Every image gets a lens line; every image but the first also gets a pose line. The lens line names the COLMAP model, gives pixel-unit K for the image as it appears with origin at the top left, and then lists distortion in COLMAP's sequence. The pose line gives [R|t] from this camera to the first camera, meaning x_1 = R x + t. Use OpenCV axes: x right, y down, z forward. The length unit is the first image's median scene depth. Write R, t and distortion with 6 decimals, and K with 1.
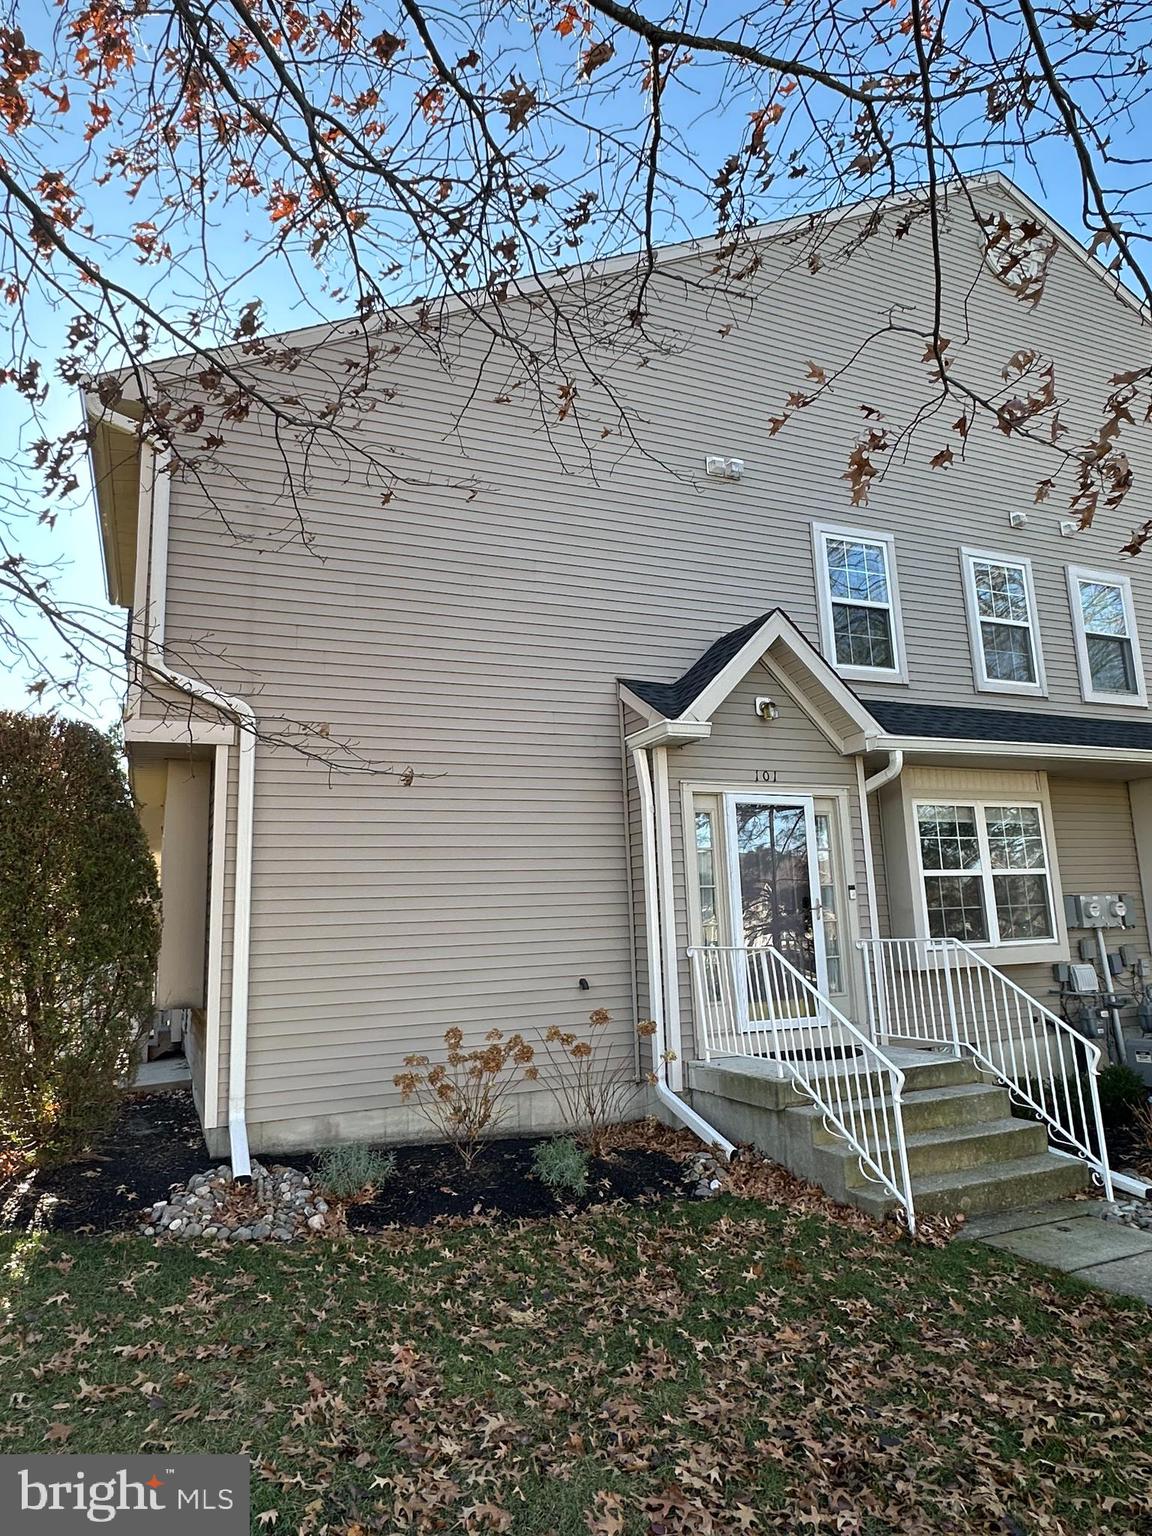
lens RADIAL K [[931.4, 0, 576.0], [0, 931.4, 768.0], [0, 0, 1]] dist [0.001608, 0.000597]
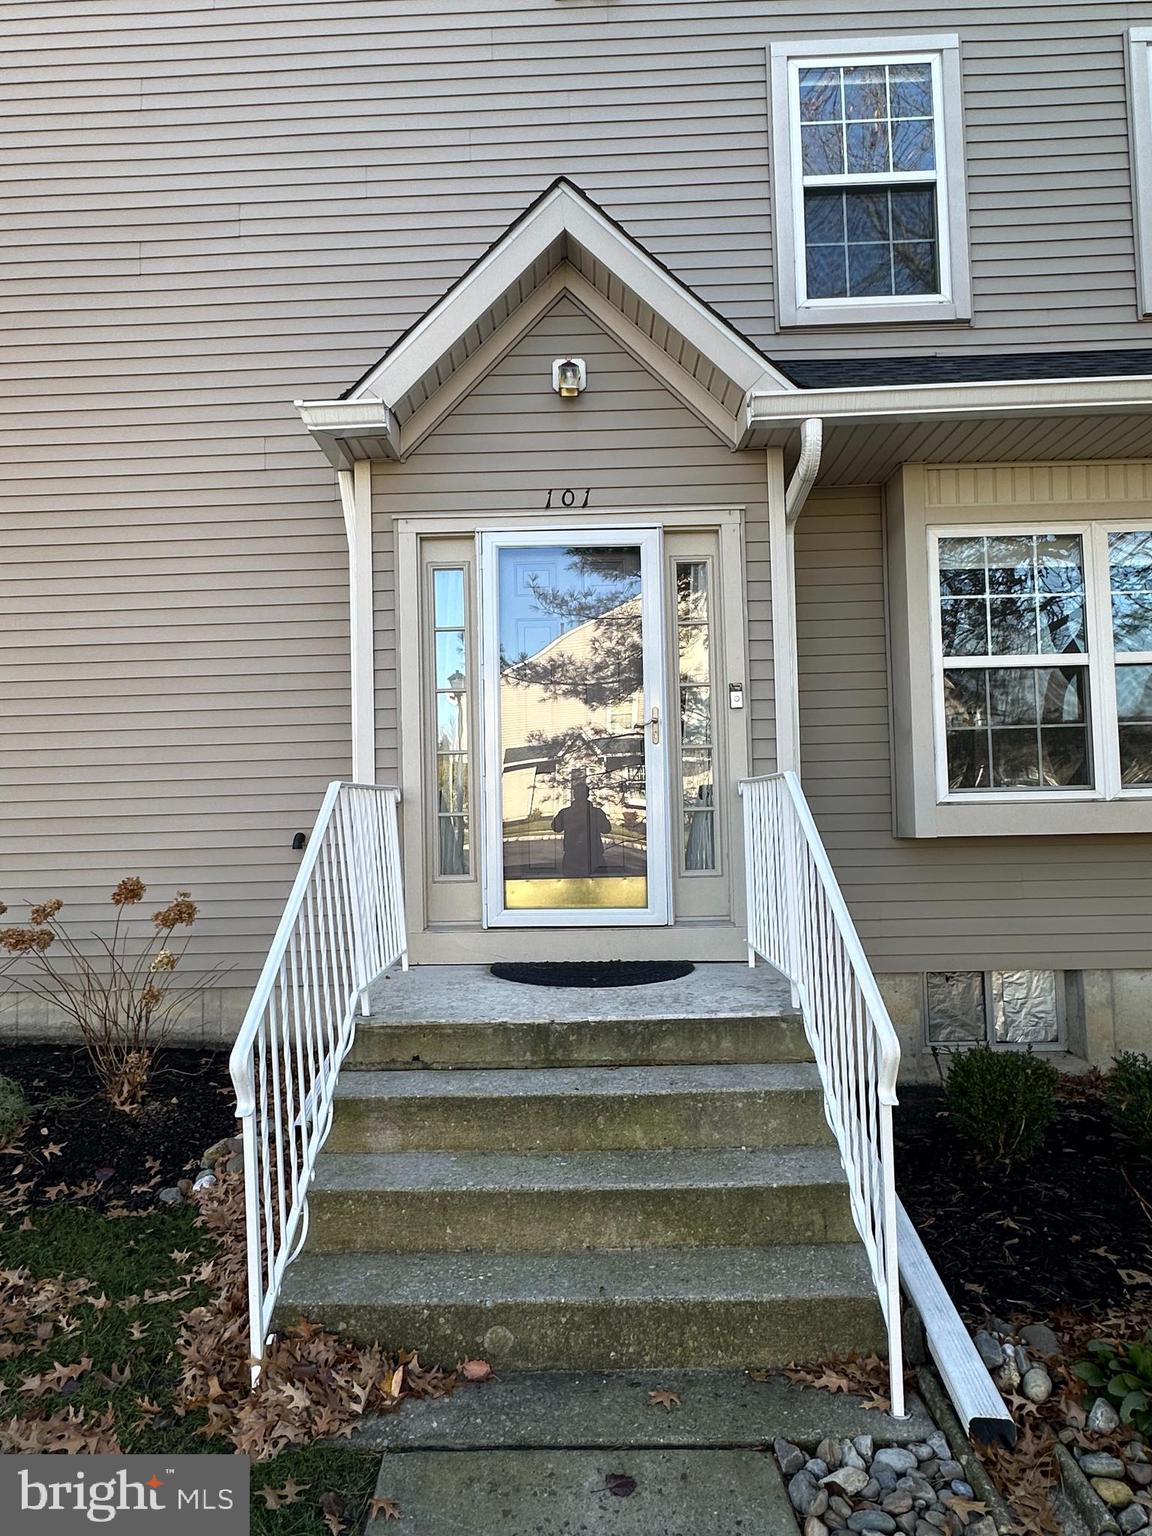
lens RADIAL K [[931.4, 0, 576.0], [0, 931.4, 768.0], [0, 0, 1]] dist [0.001608, 0.000597]
pose [[0.909106, -0.003235, -0.416553, 0.404825], [0.062993, 0.989538, 0.129795, 0.089869], [0.411775, -0.144237, 0.899798, 0.415206]]
